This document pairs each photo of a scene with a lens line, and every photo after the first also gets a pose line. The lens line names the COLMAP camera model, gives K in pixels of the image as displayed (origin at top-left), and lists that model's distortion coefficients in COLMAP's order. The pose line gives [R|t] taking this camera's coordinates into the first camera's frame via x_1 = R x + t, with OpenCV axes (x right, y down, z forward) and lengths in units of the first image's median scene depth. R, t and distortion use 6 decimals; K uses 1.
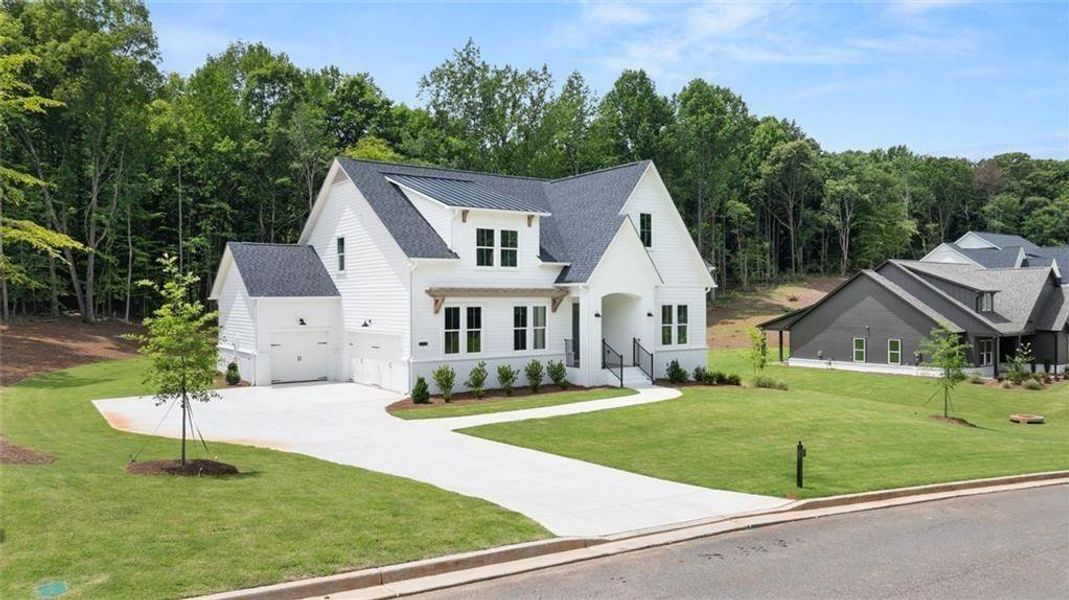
lens RADIAL K [[768.1, 0, 529.1], [0, 768.1, 298.2], [0, 0, 1]] dist [-0.028235, 0.025128]
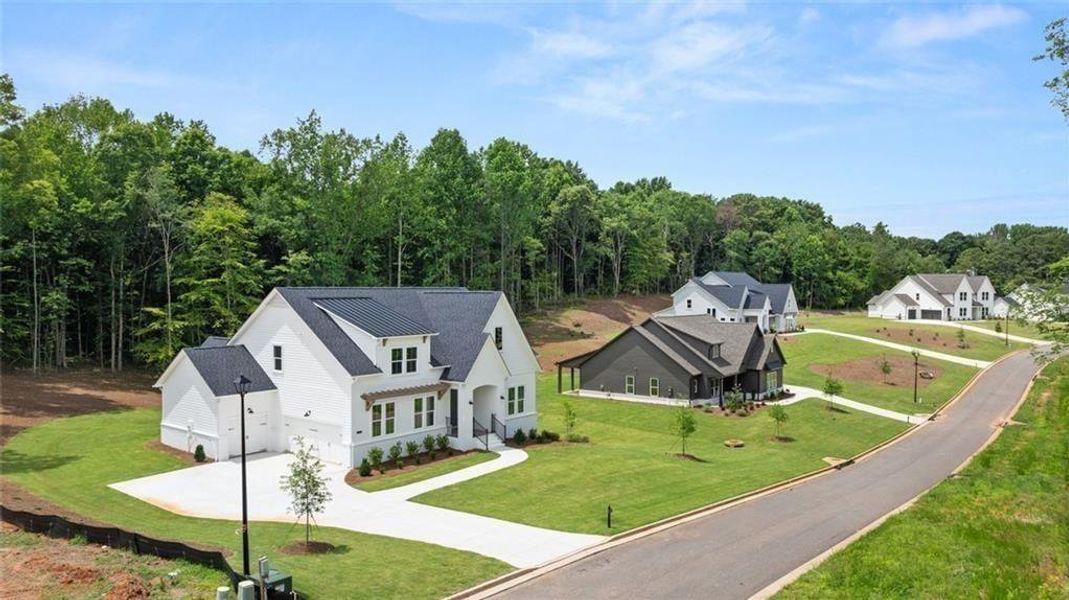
lens RADIAL K [[768.1, 0, 532.6], [0, 768.1, 300.5], [0, 0, 1]] dist [-0.028235, 0.025128]
pose [[0.959200, -0.000303, 0.282727, -0.114783], [-0.005020, 0.999824, 0.018101, -0.108029], [-0.282683, -0.018781, 0.959030, -0.242841]]
